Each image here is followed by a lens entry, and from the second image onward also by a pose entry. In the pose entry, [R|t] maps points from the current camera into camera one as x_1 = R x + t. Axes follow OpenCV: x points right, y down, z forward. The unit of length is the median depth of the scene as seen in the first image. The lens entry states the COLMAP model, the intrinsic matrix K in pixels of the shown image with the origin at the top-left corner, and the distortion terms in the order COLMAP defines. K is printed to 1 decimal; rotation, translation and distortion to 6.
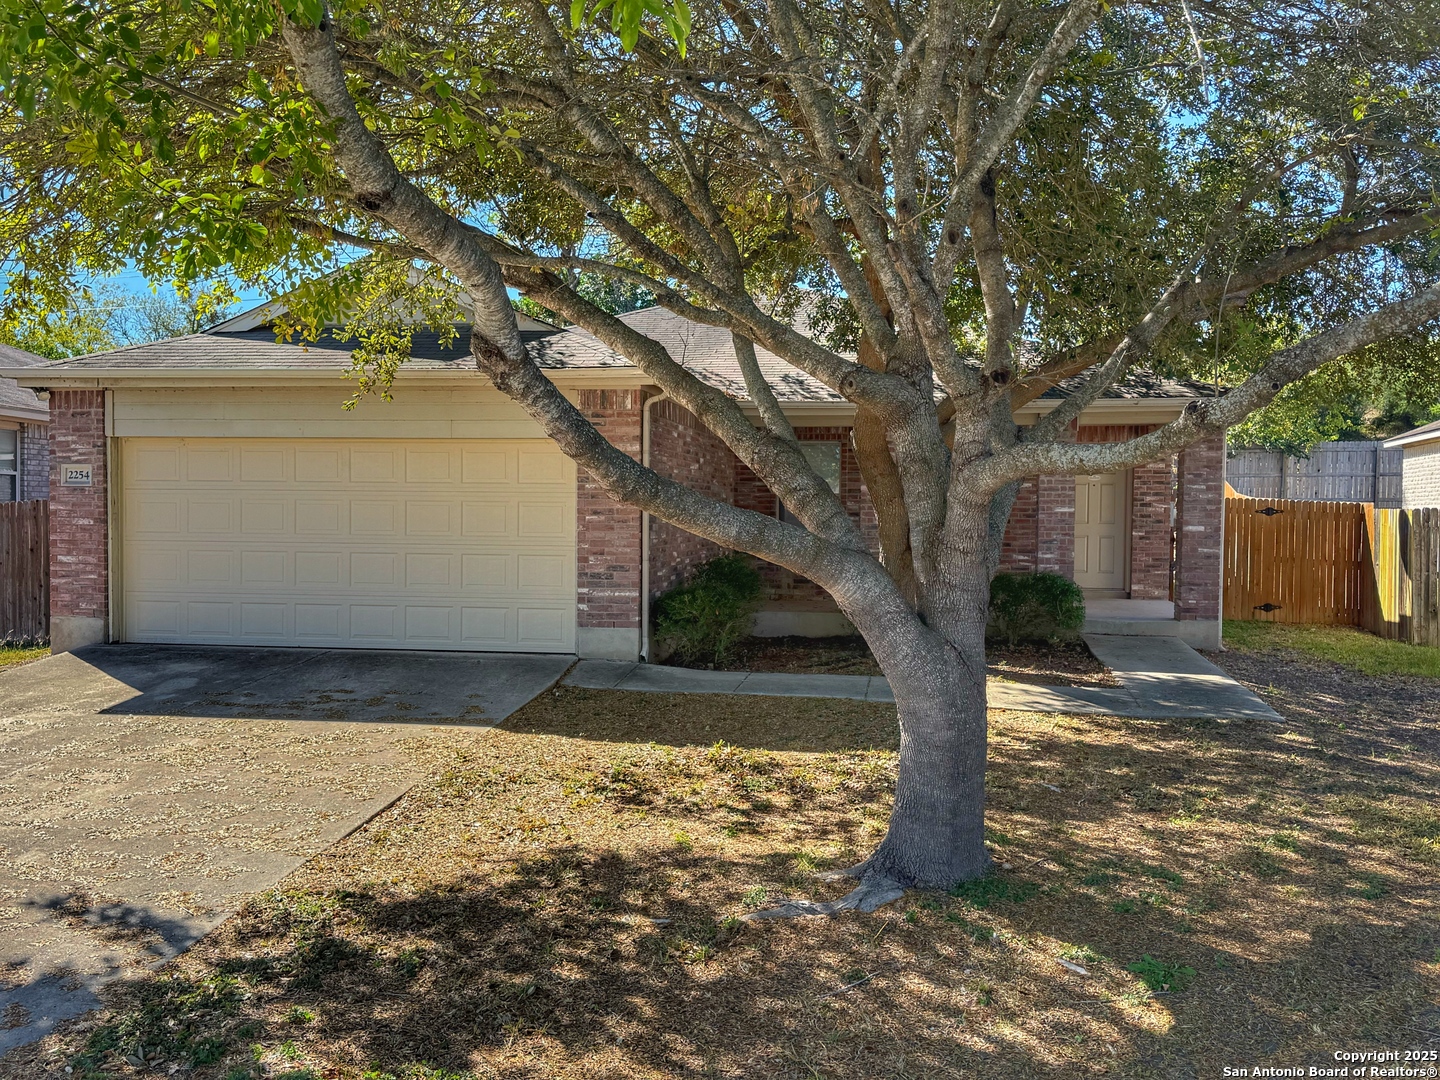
lens RADIAL K [[1120.4, 0, 720.0], [0, 1120.4, 540.0], [0, 0, 1]] dist [-0.001274, -0.003117]
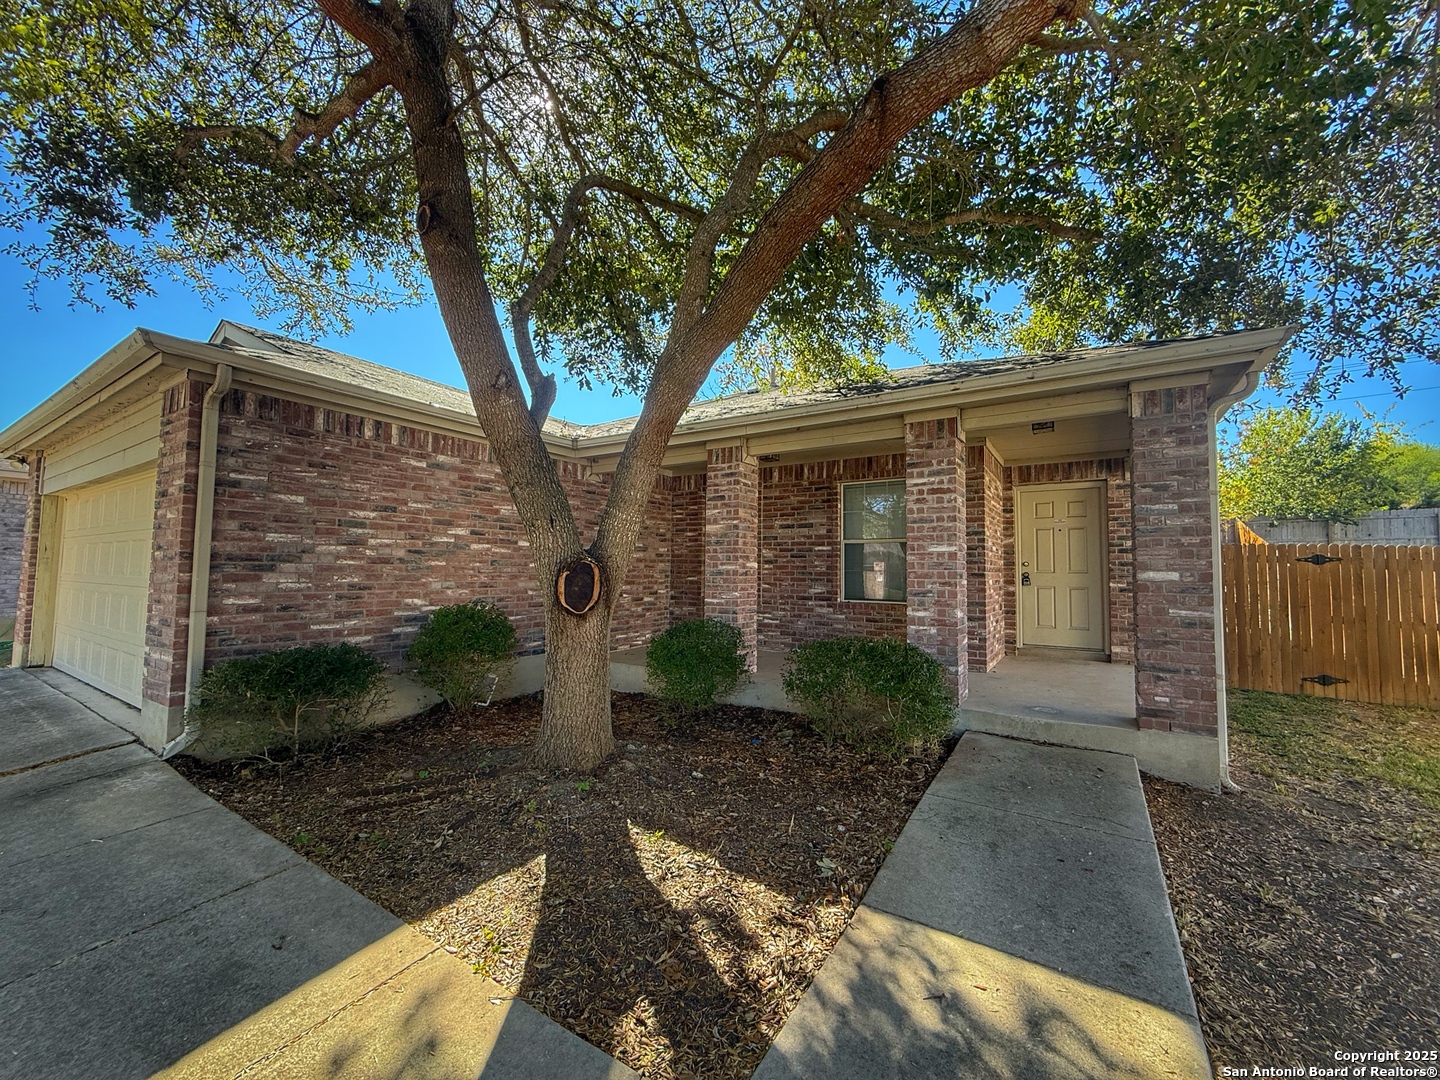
lens RADIAL K [[572.4, 0, 715.7], [0, 572.4, 538.4], [0, 0, 1]] dist [-0.000313, -0.000148]
pose [[0.937852, -0.017169, -0.346610, 0.297966], [-0.012090, 0.996553, -0.082076, -0.002170], [0.346824, 0.081166, 0.934412, 0.609724]]
